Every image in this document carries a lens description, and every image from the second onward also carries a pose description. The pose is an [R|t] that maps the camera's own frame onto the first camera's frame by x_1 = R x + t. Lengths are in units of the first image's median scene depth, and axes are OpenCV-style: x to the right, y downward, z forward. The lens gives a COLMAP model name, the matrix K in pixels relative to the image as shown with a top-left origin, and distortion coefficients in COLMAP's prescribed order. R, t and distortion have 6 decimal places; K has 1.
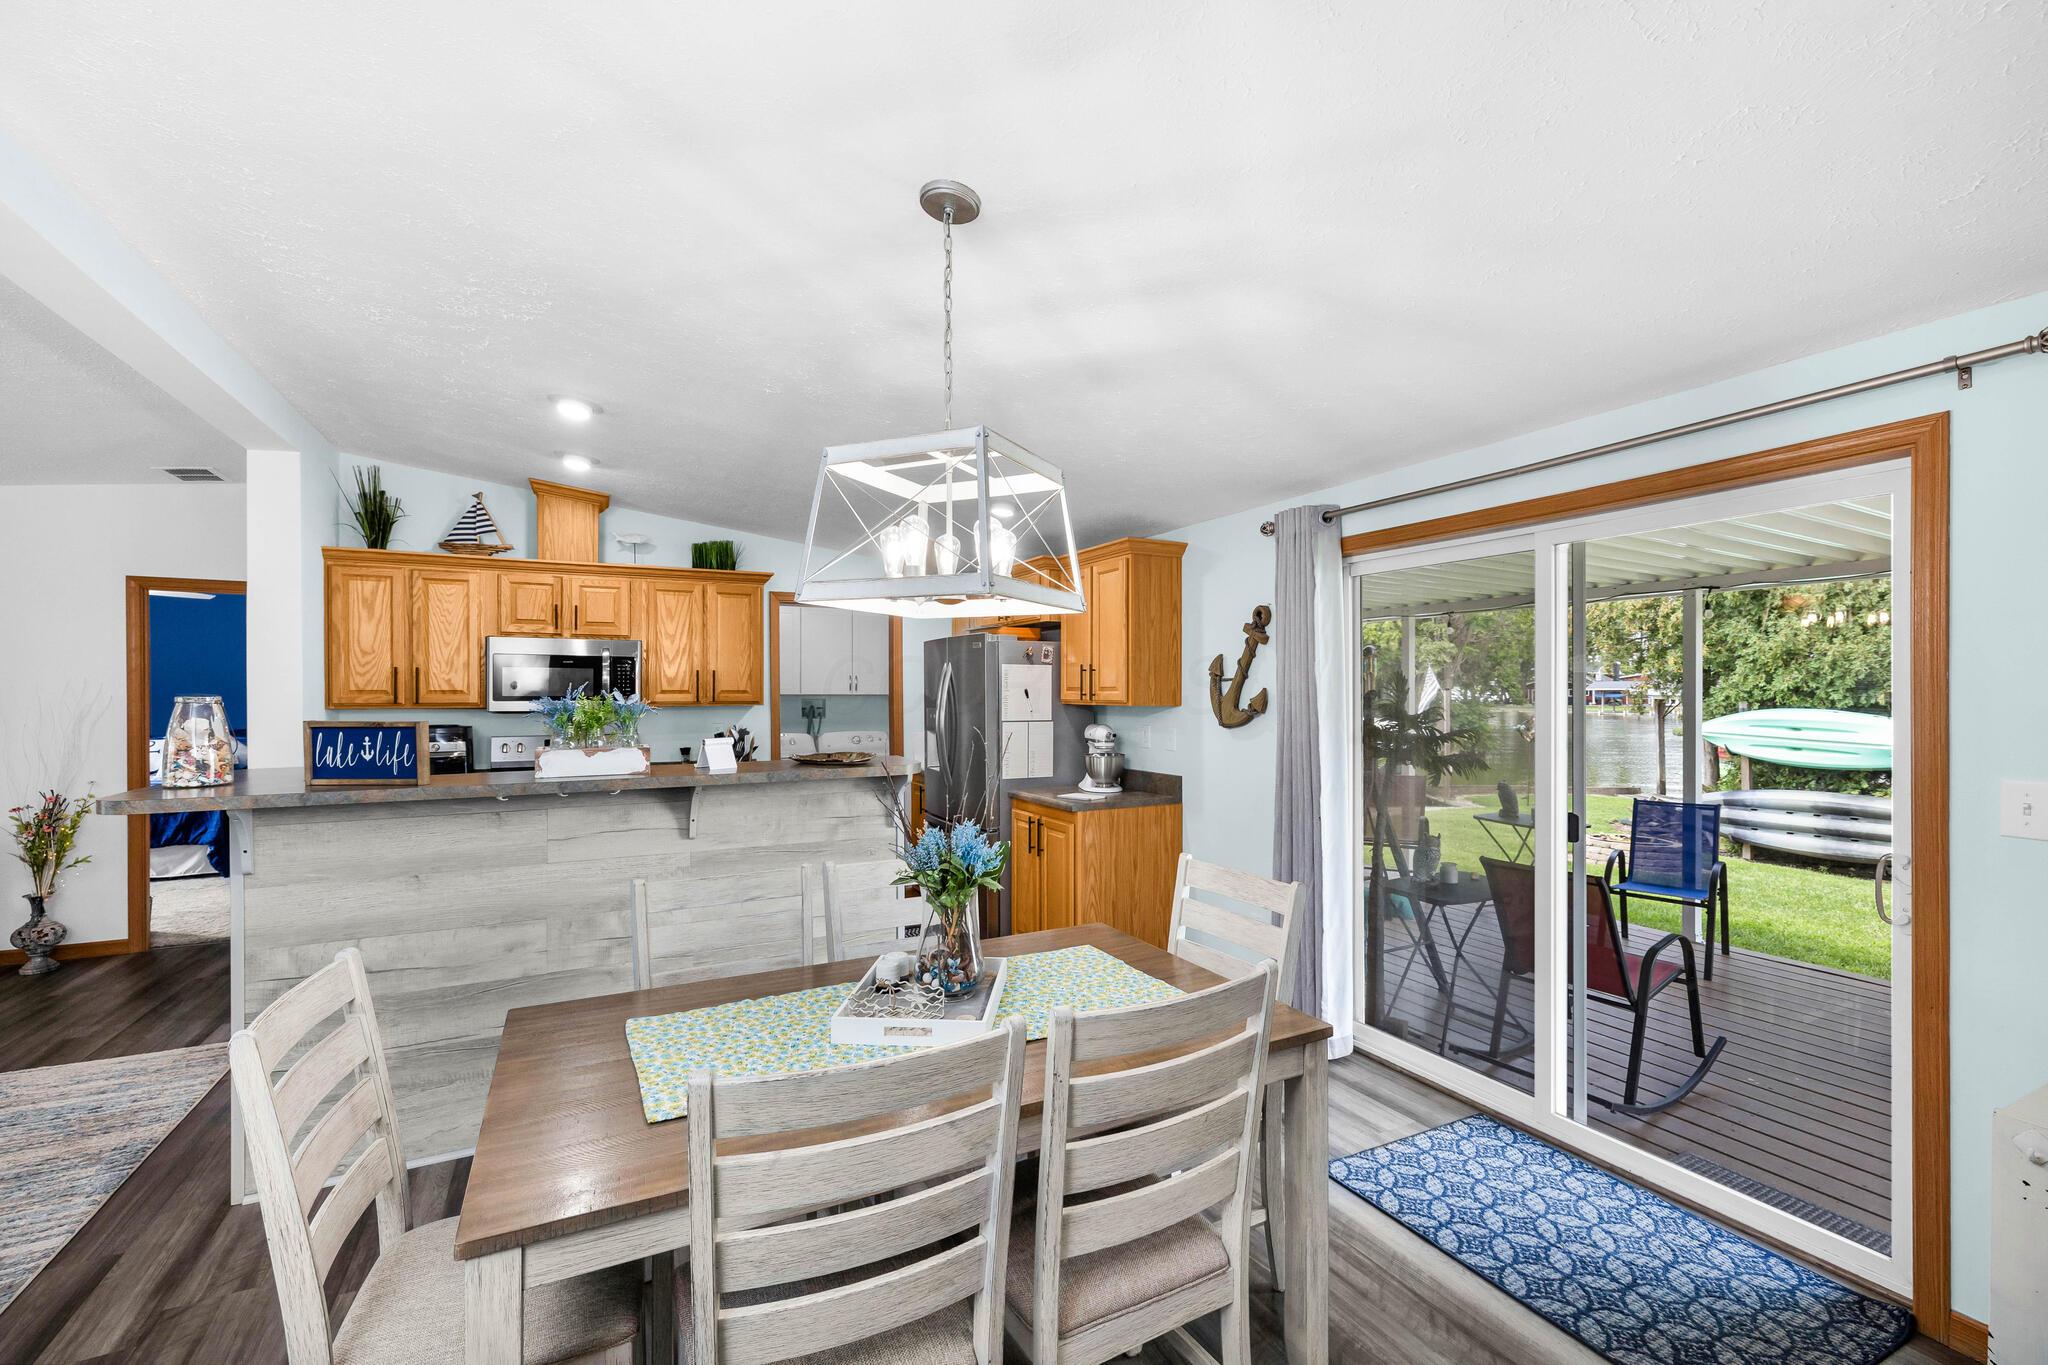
lens RADIAL K [[878.1, 0, 1040.4], [0, 878.1, 696.4], [0, 0, 1]] dist [0.001806, -0.000282]
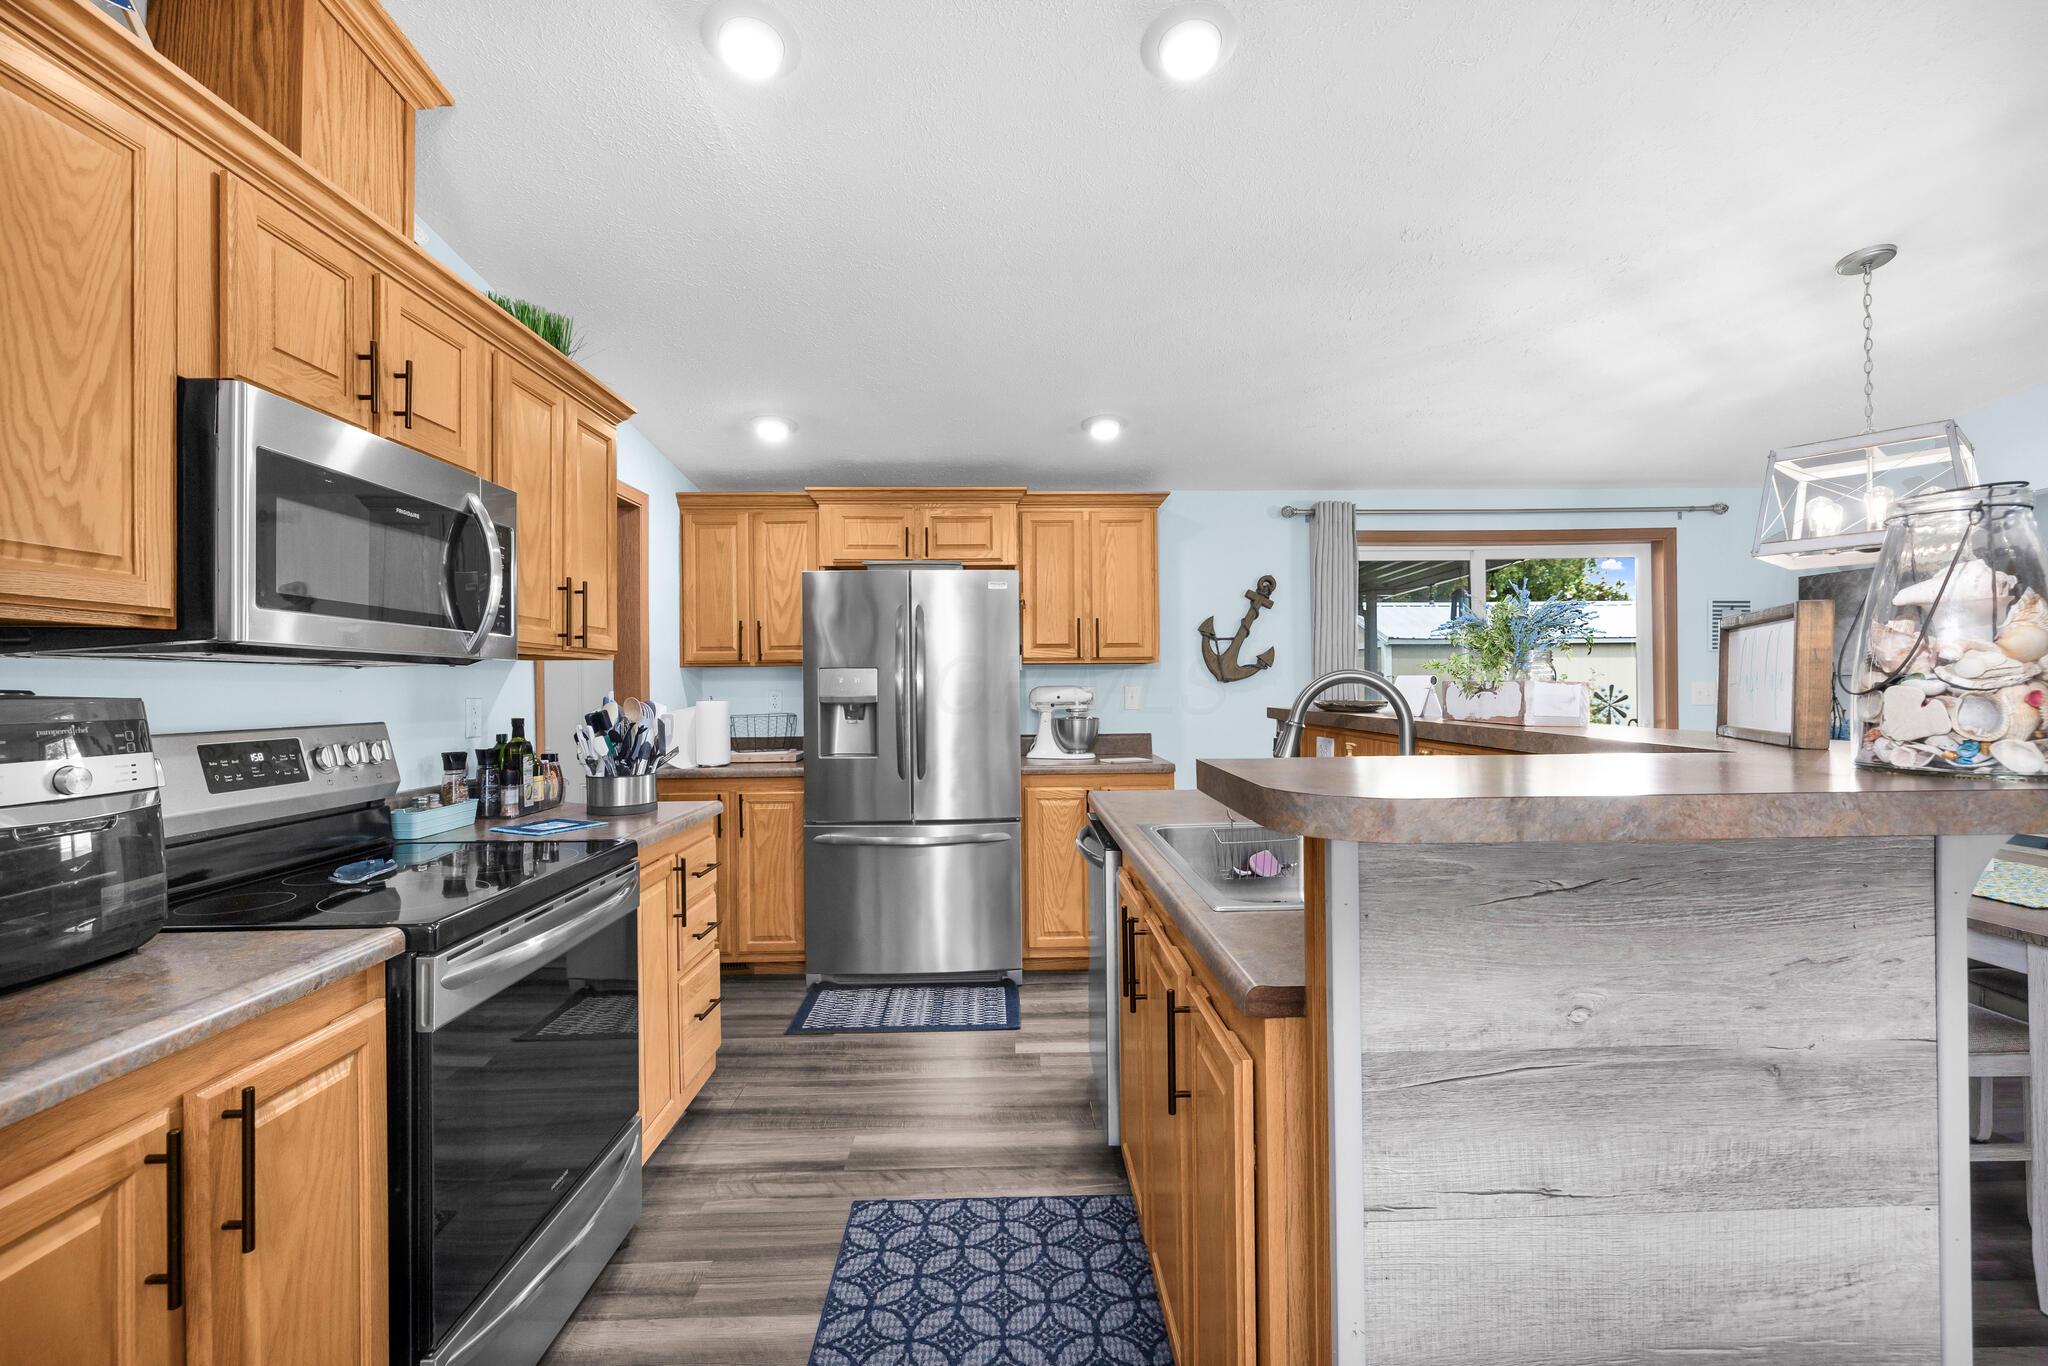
lens RADIAL K [[878.1, 0, 1033.5], [0, 878.1, 679.7], [0, 0, 1]] dist [0.001806, -0.000282]
pose [[0.440571, 0.004997, 0.897704, -0.907468], [0.012939, 0.999845, -0.011915, 0.043247], [-0.897625, 0.016865, 0.440438, 0.750879]]
